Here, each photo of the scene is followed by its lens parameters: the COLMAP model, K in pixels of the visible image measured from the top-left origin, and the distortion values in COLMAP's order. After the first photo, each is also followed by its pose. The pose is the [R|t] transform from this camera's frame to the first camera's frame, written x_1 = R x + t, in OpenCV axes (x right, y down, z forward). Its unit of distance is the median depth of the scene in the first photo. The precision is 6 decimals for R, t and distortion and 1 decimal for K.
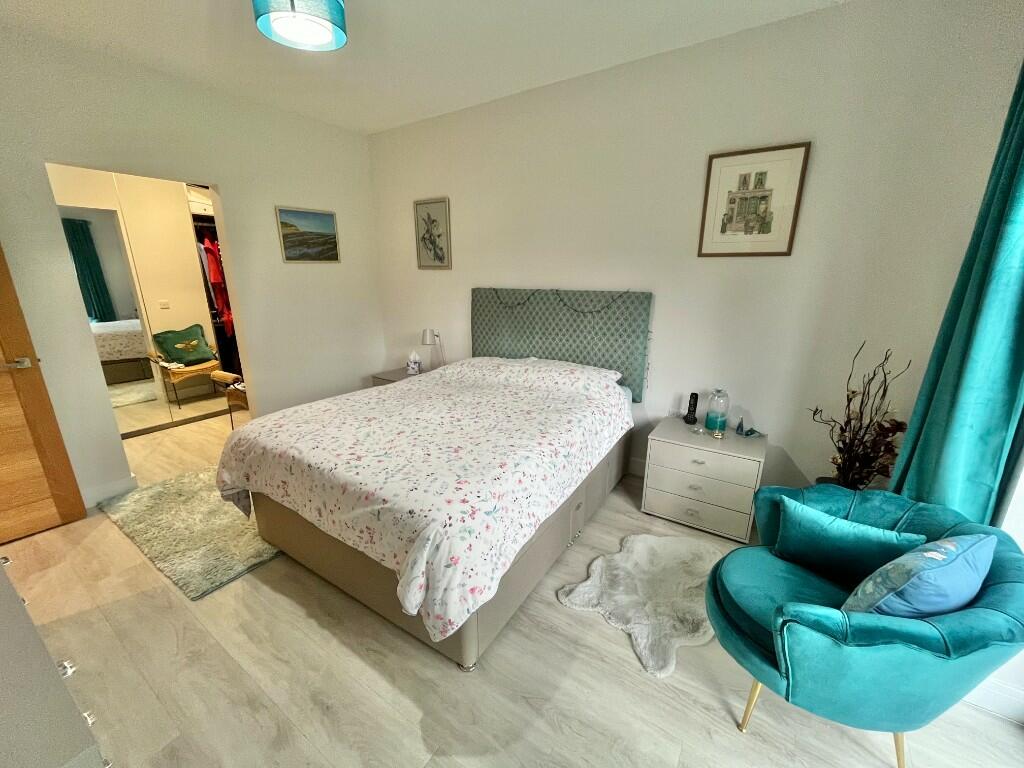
lens RADIAL K [[410.3, 0, 508.1], [0, 410.3, 388.0], [0, 0, 1]] dist [-0.000432, -0.000085]
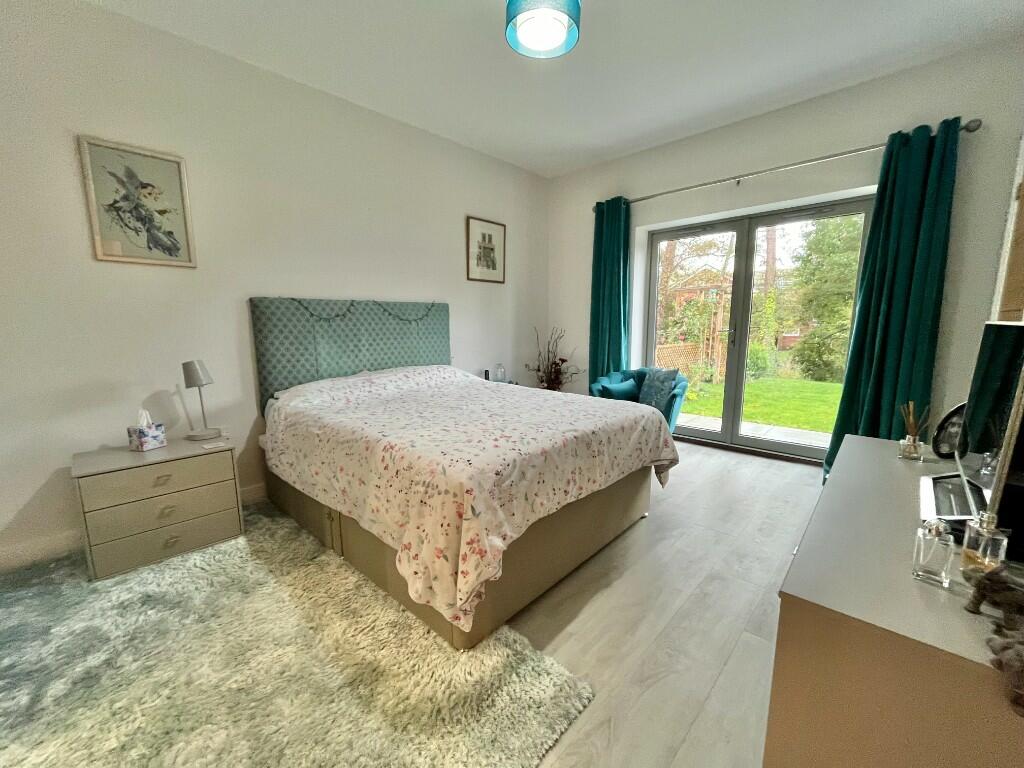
lens RADIAL K [[410.3, 0, 509.6], [0, 410.3, 385.5], [0, 0, 1]] dist [-0.000432, -0.000085]
pose [[0.180534, -0.152357, 0.971697, -0.877977], [0.271753, 0.957200, 0.099594, -0.051619], [-0.945282, 0.246082, 0.214211, 0.545201]]
